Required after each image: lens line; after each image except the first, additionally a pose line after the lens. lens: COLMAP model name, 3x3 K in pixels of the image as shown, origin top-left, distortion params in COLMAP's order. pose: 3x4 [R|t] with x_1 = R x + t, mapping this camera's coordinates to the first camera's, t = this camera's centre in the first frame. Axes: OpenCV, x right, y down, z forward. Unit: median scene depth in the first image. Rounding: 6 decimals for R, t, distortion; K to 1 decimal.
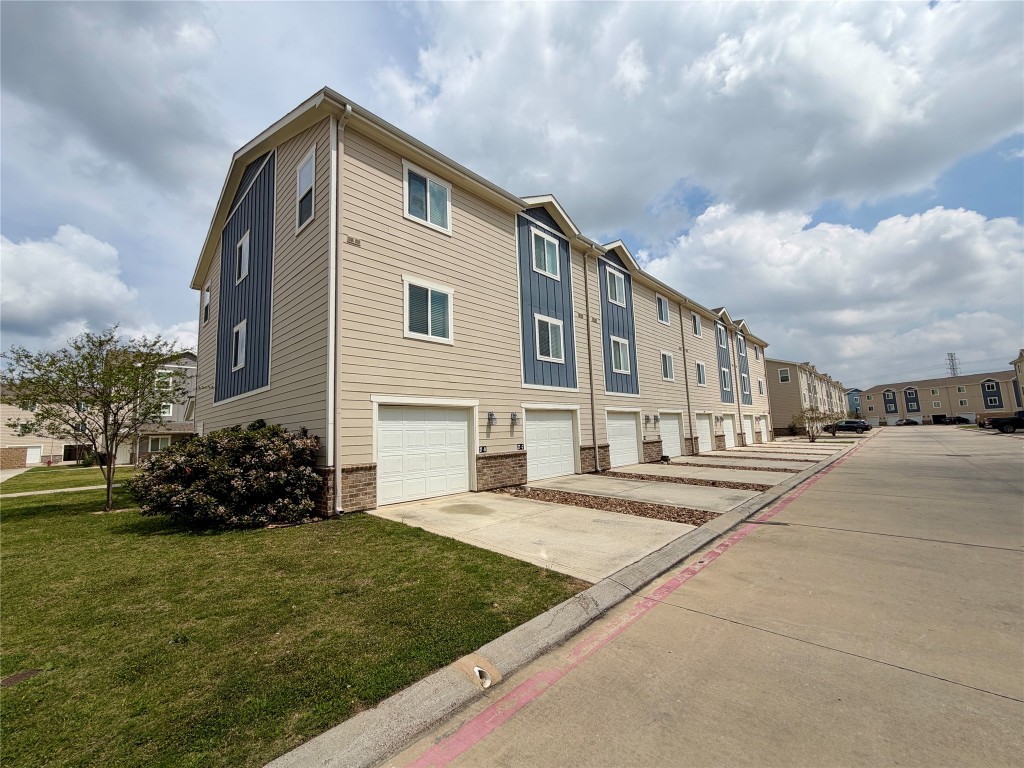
lens RADIAL K [[407.0, 0, 509.6], [0, 407.0, 385.8], [0, 0, 1]] dist [-0.000548, 0.000262]
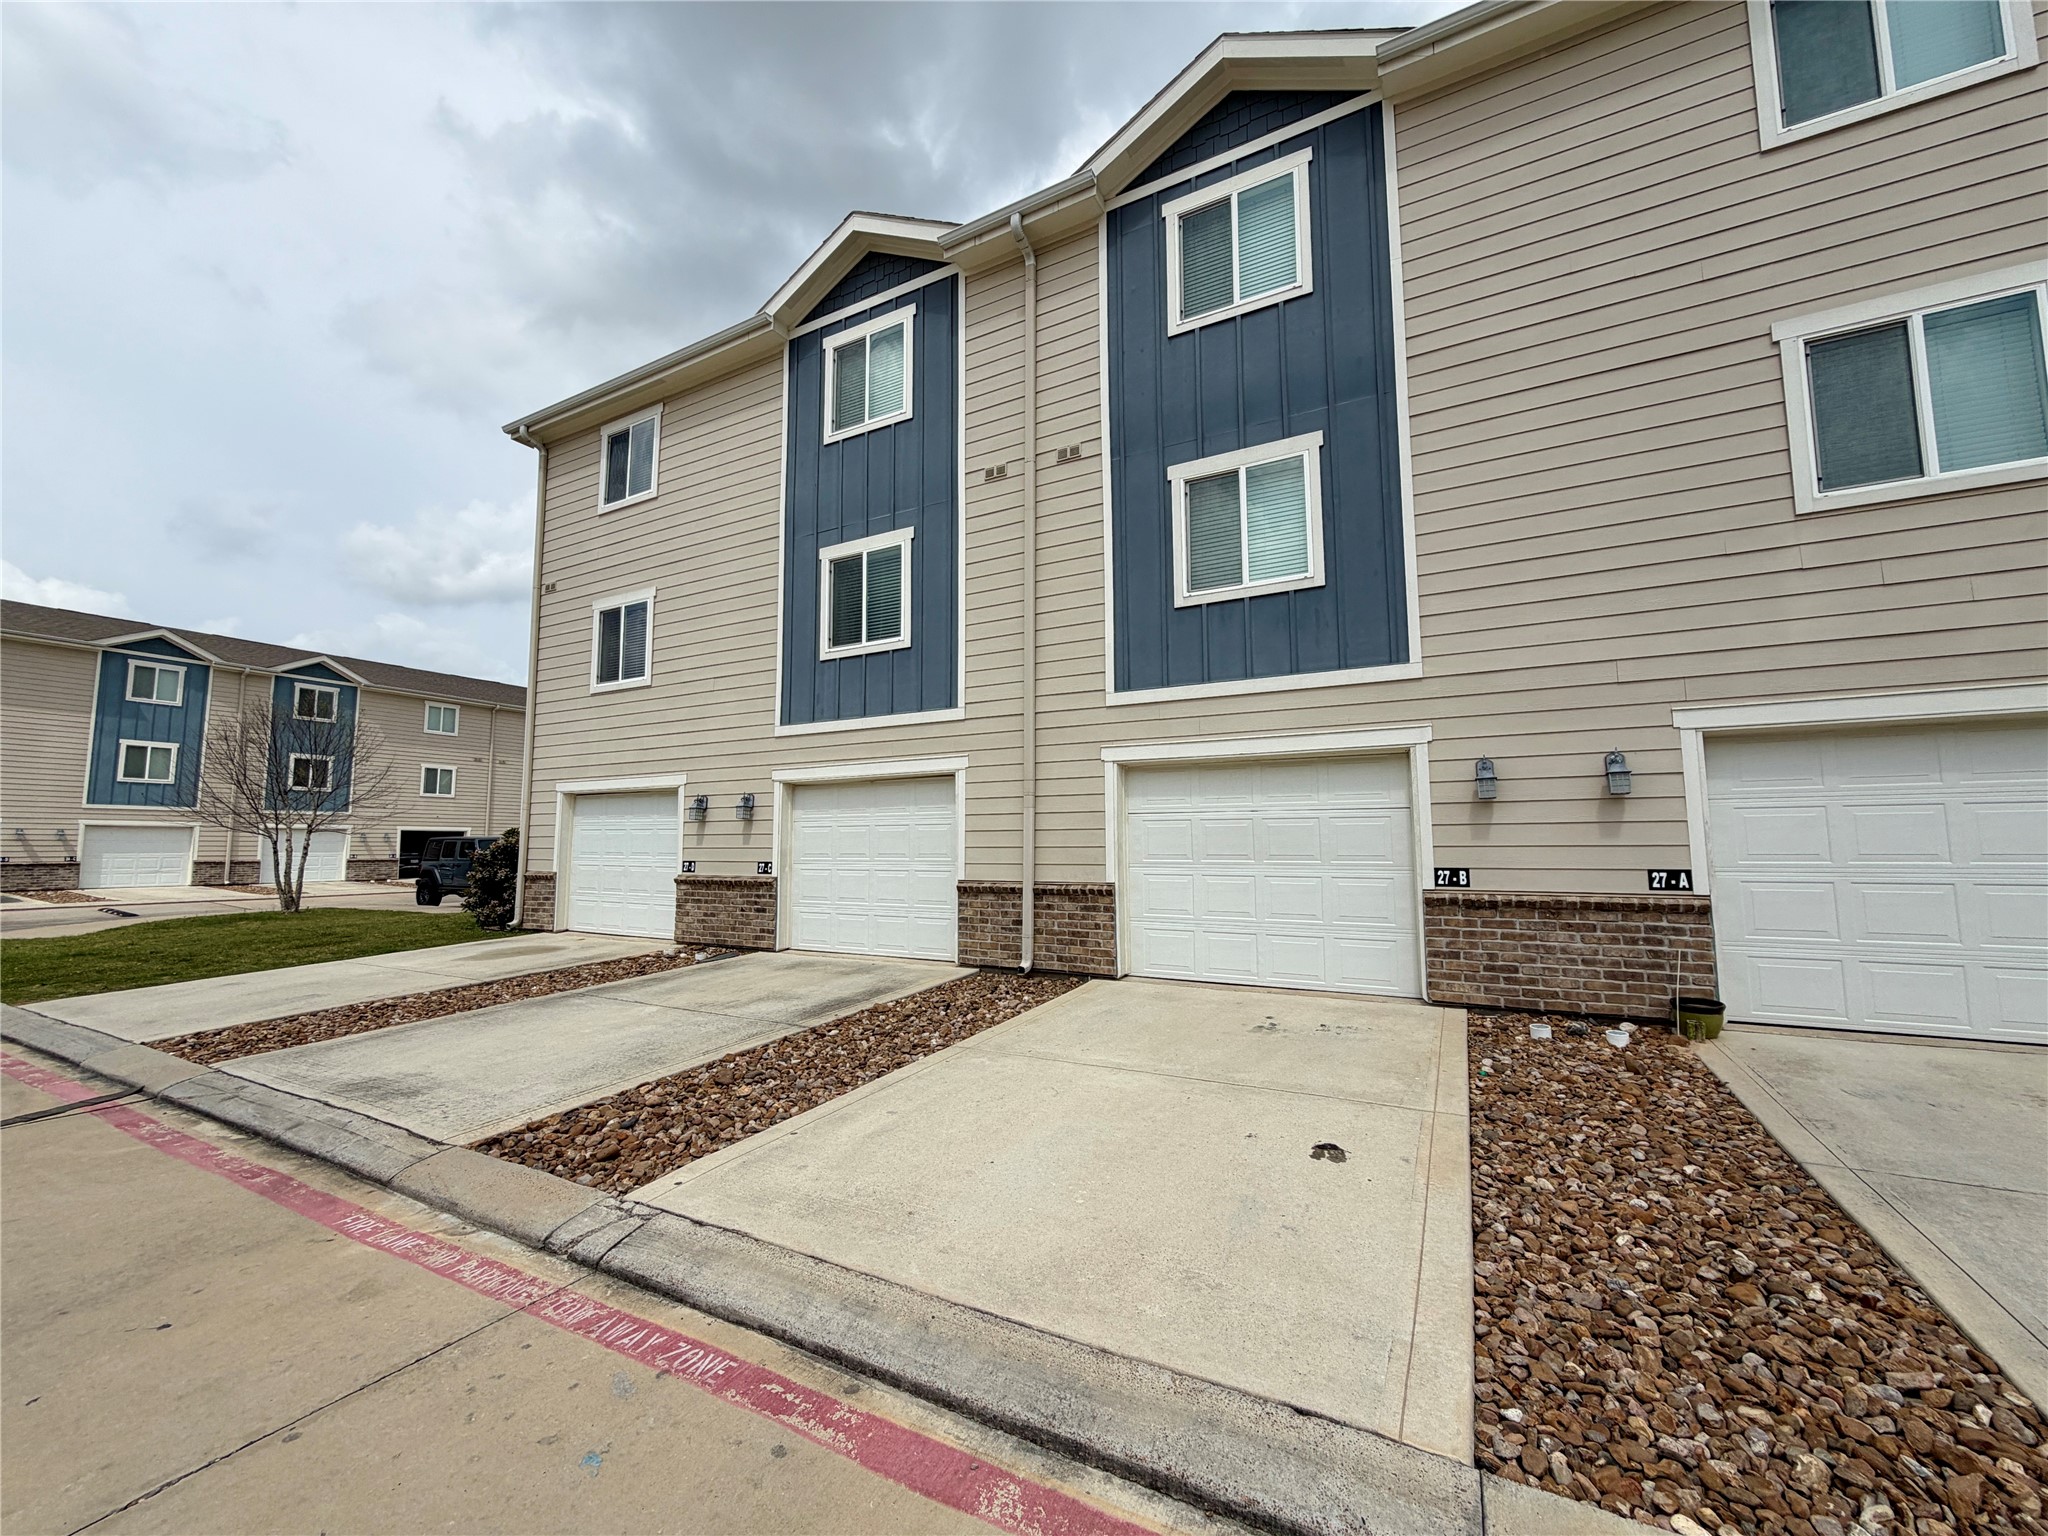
lens RADIAL K [[831.9, 0, 1017.3], [0, 831.9, 751.5], [0, 0, 1]] dist [-0.001559, -0.000096]
pose [[0.247119, -0.063905, -0.966876, 0.844247], [0.114596, 0.992748, -0.036326, 0.073109], [0.962185, -0.101824, 0.252650, 0.882972]]
